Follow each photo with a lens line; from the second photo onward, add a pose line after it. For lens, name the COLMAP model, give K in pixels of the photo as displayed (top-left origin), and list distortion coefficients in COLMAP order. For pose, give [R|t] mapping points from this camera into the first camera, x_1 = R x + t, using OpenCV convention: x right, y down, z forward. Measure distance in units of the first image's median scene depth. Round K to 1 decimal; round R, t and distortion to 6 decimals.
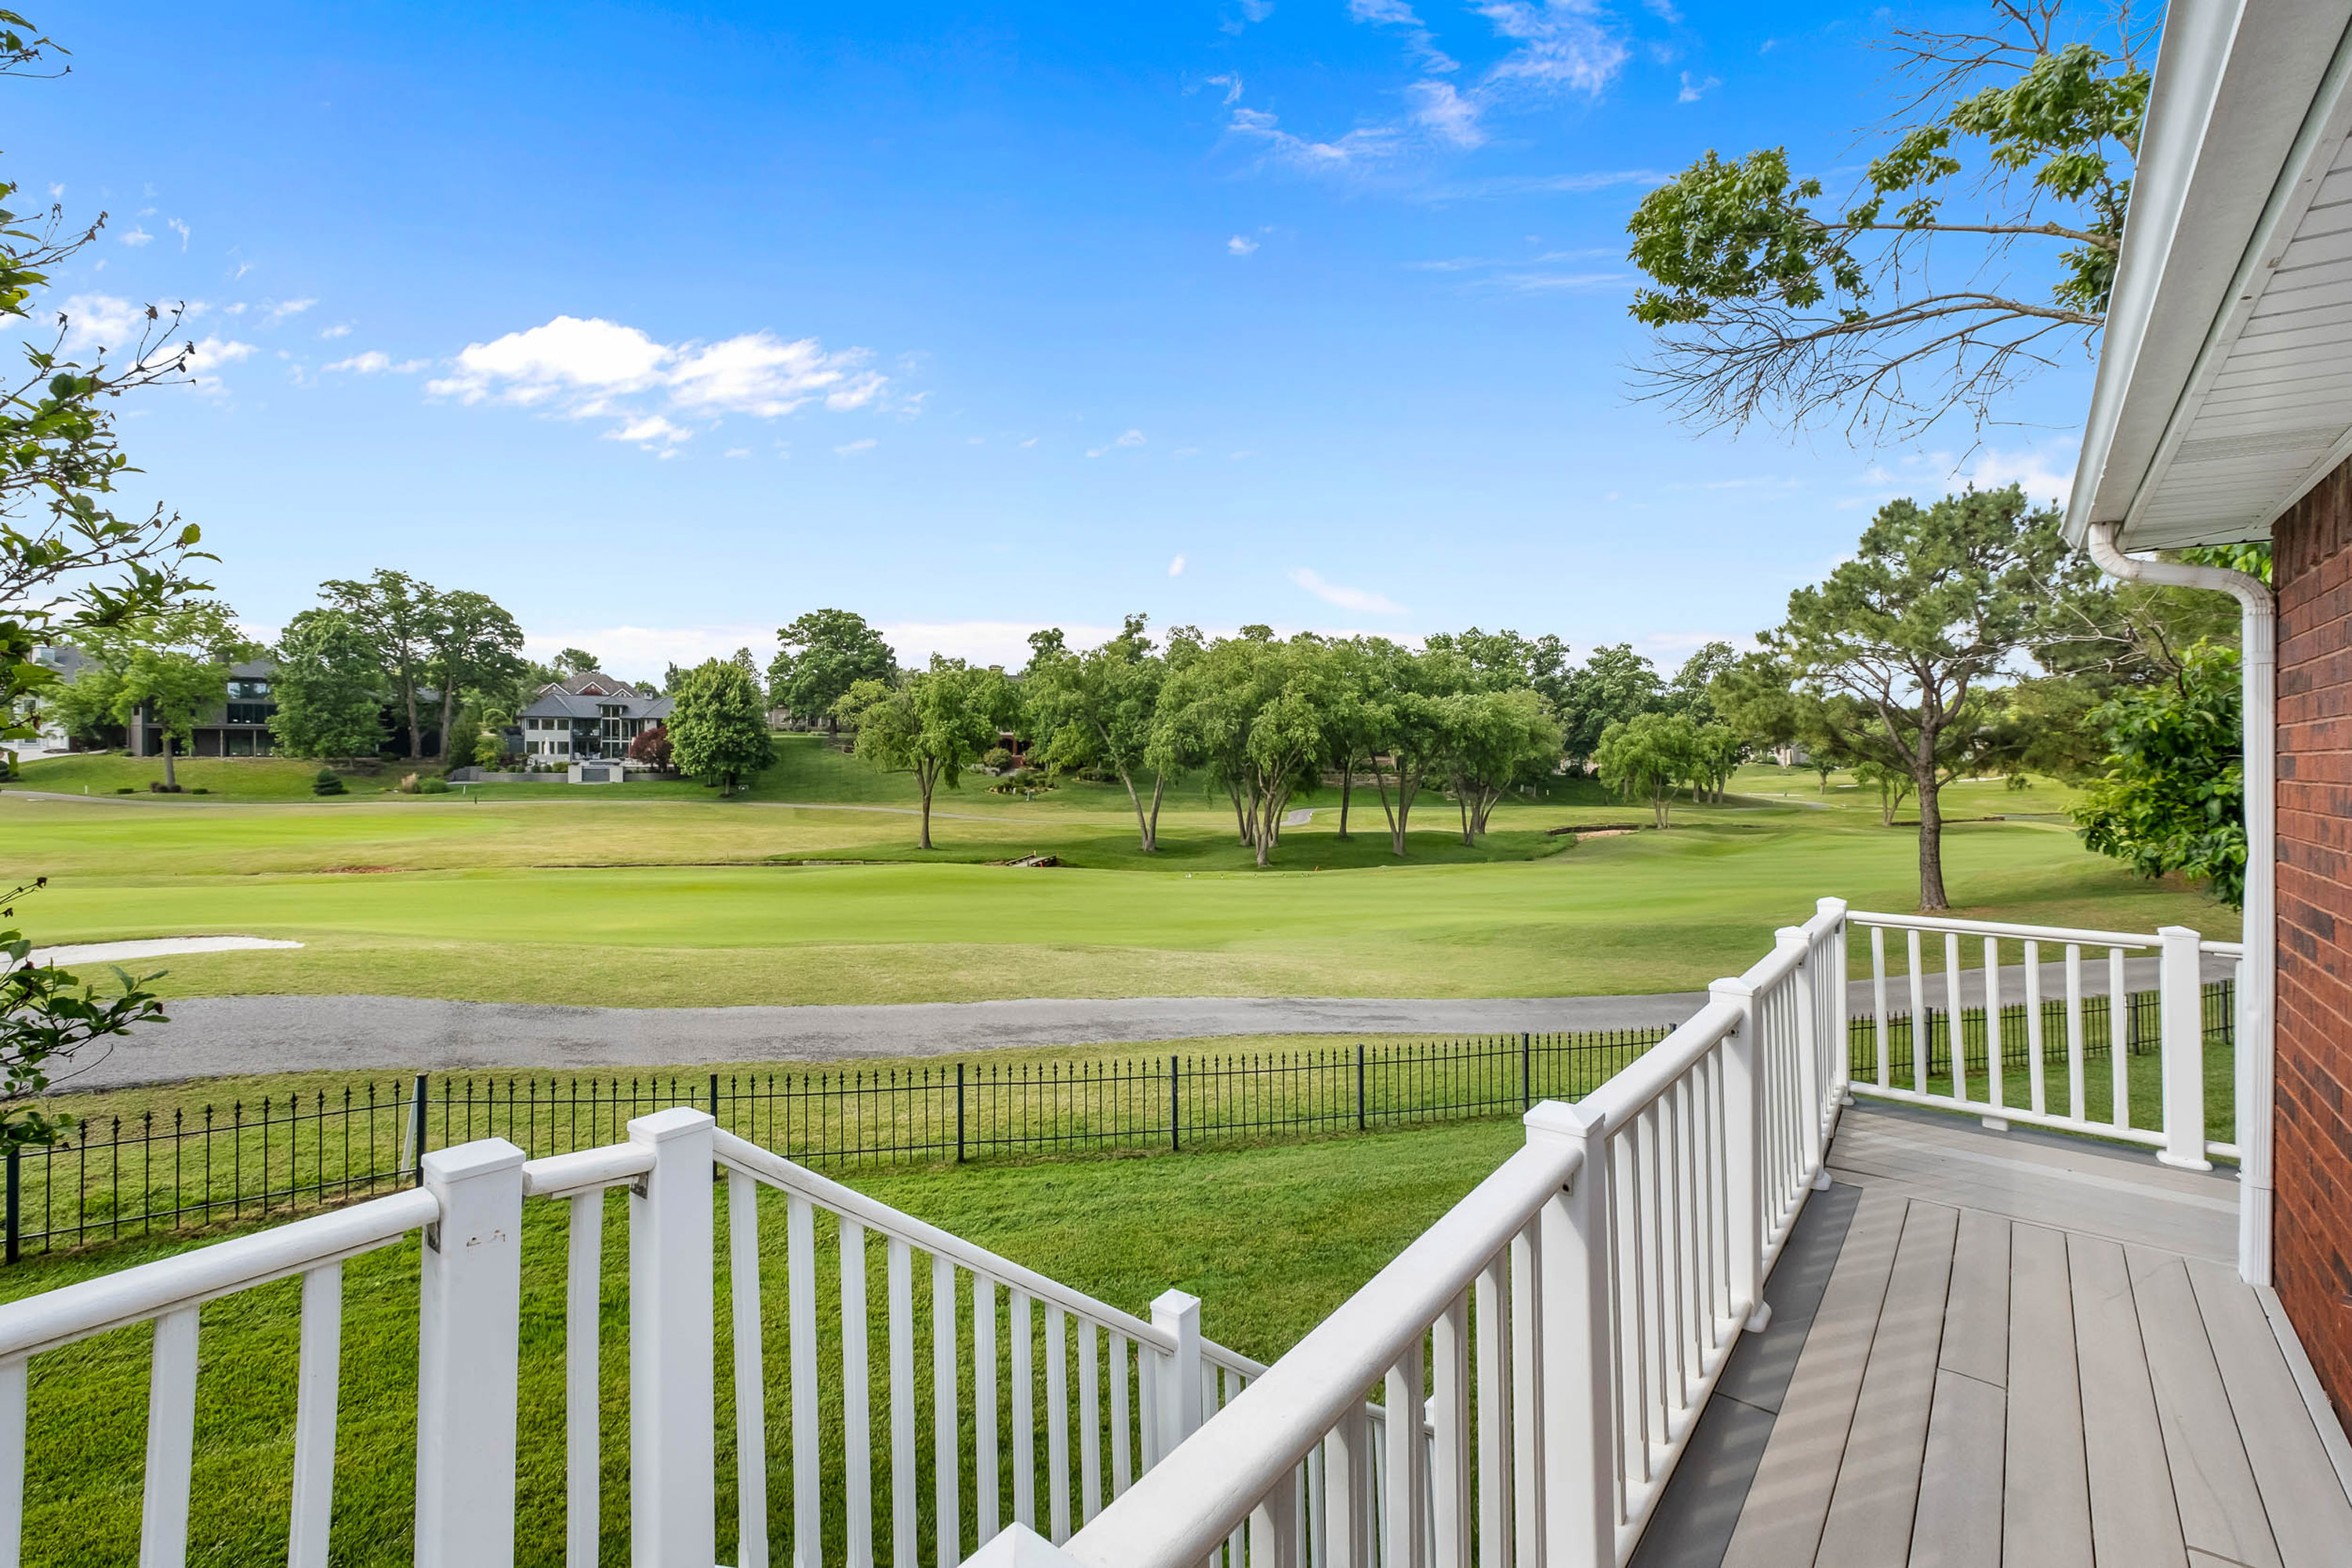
lens RADIAL K [[1026.2, 0, 1165.5], [0, 1026.2, 758.1], [0, 0, 1]] dist [0.000575, -0.001414]
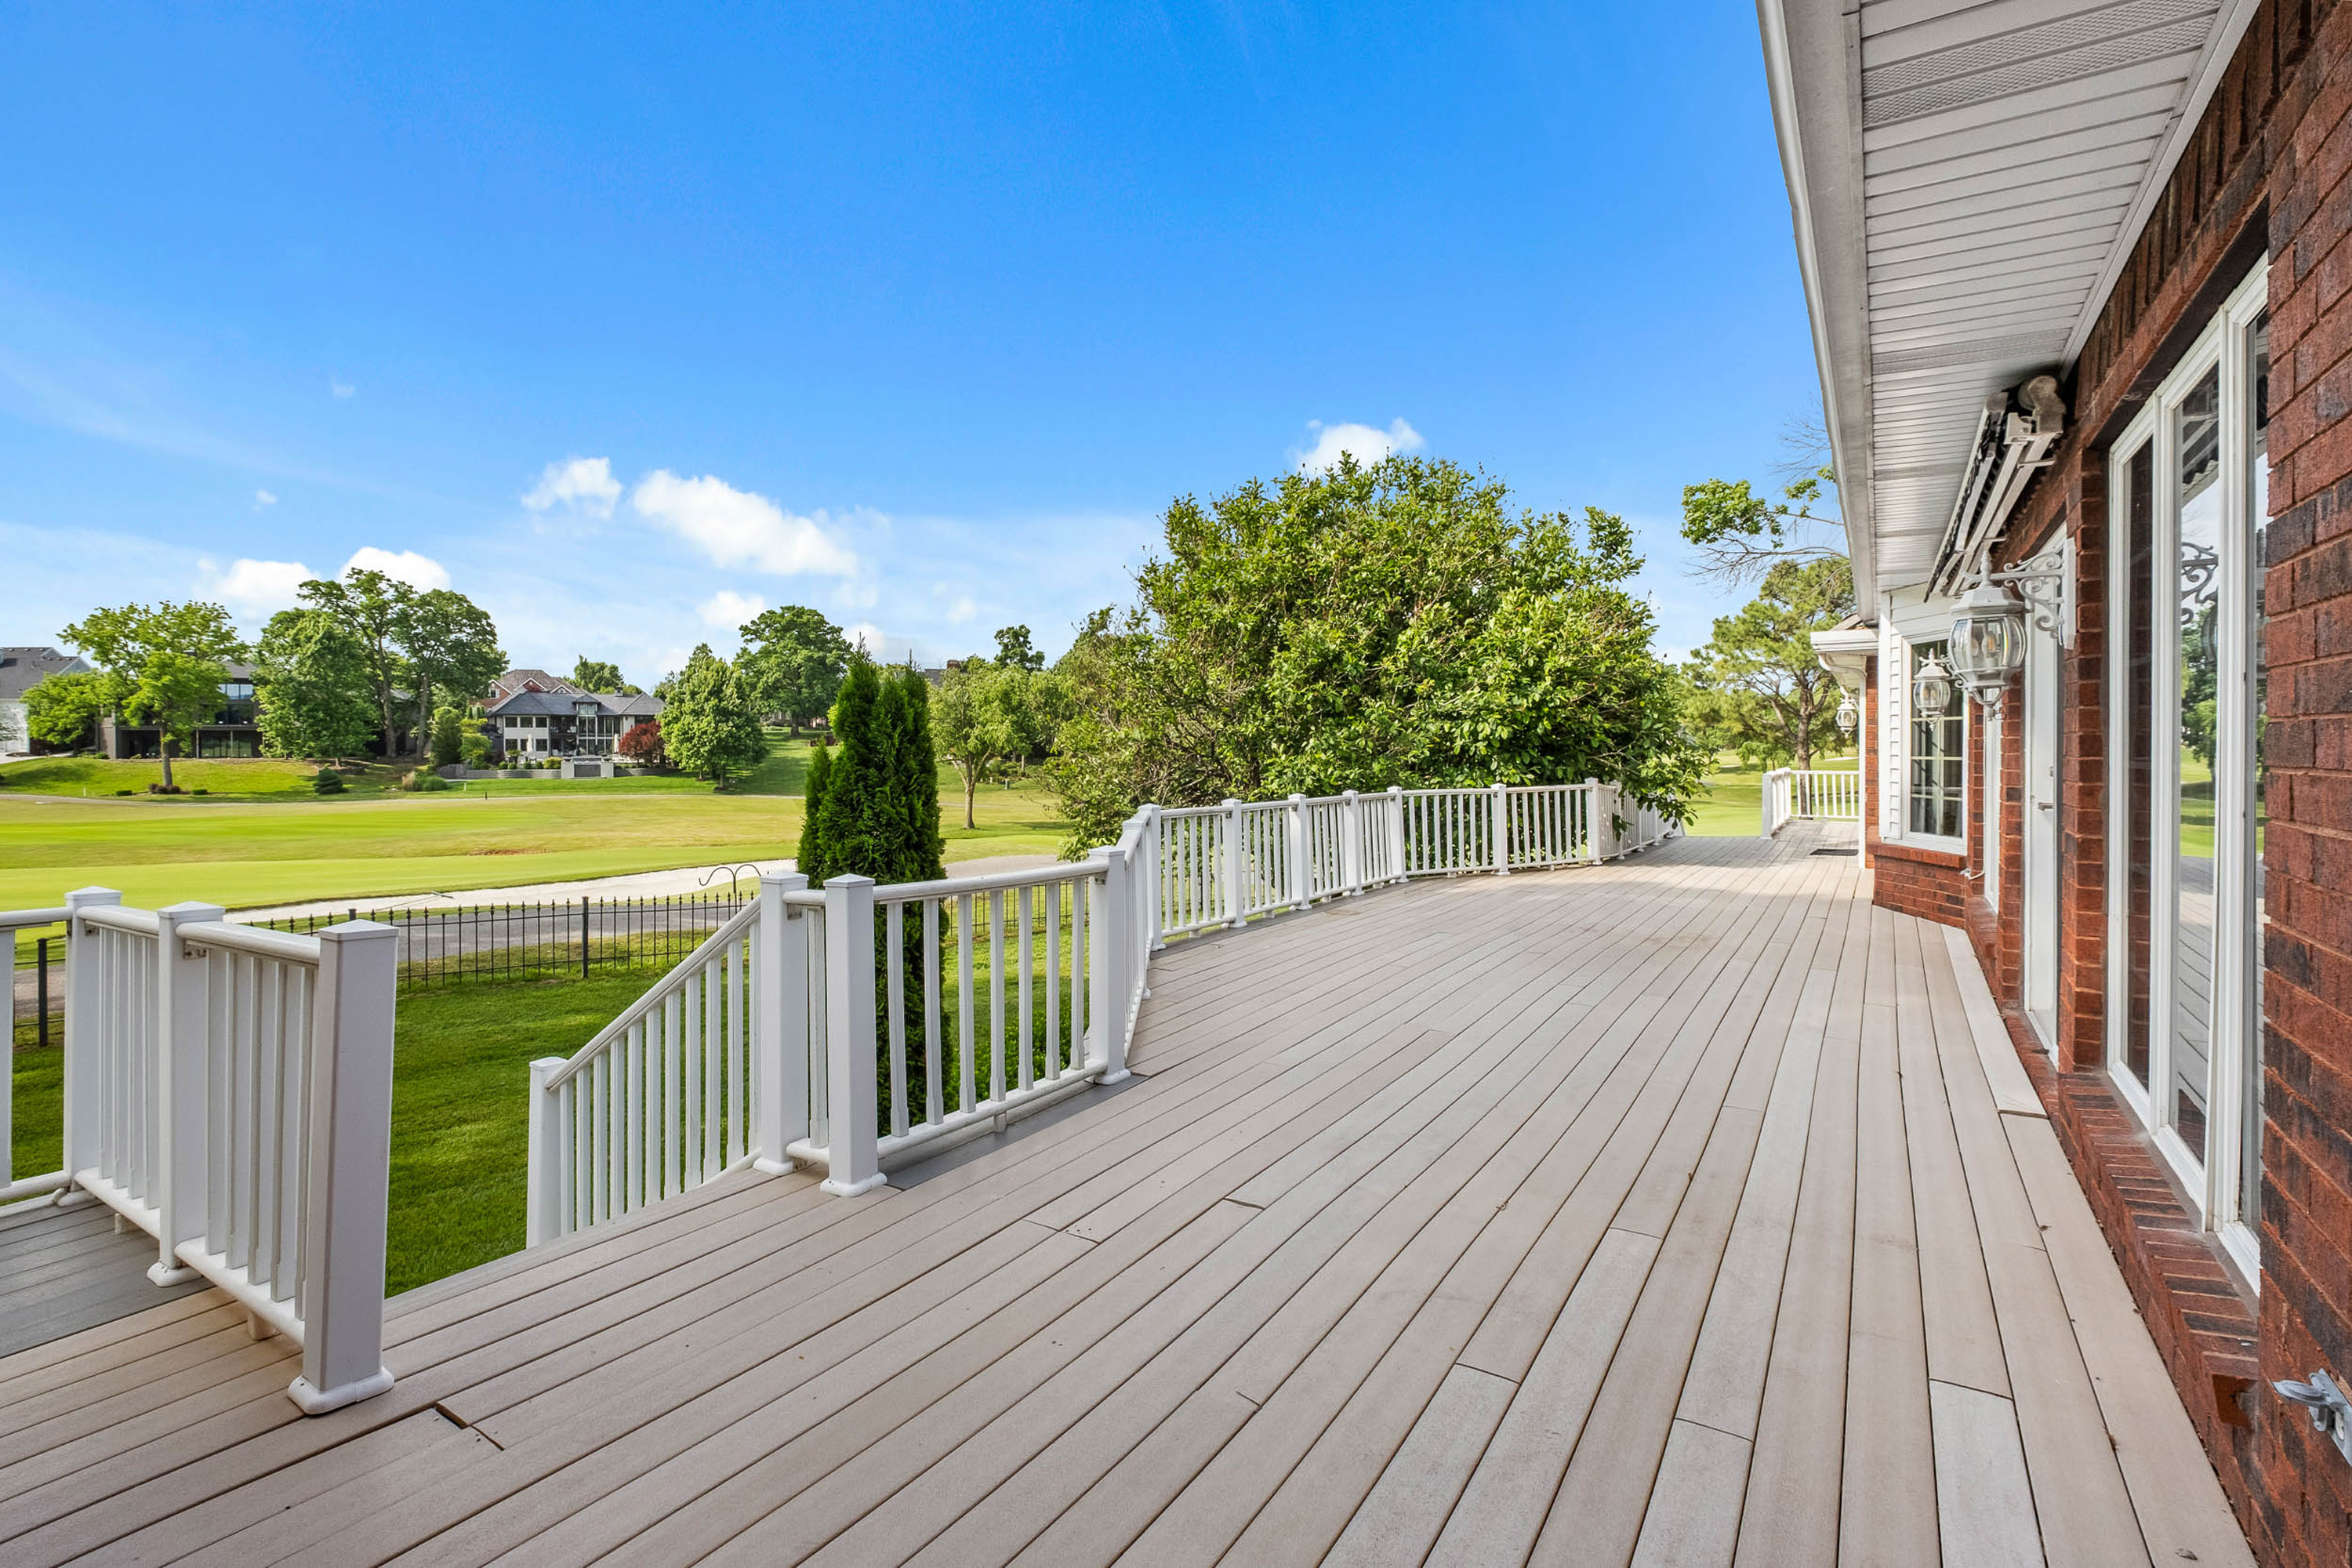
lens RADIAL K [[1052.1, 0, 1165.0], [0, 1052.1, 756.3], [0, 0, 1]] dist [0.010442, -0.006988]
pose [[0.995198, -0.014248, 0.096838, -0.081637], [0.013506, 0.999874, 0.008312, 0.000947], [-0.096944, -0.006964, 0.995265, -0.107275]]
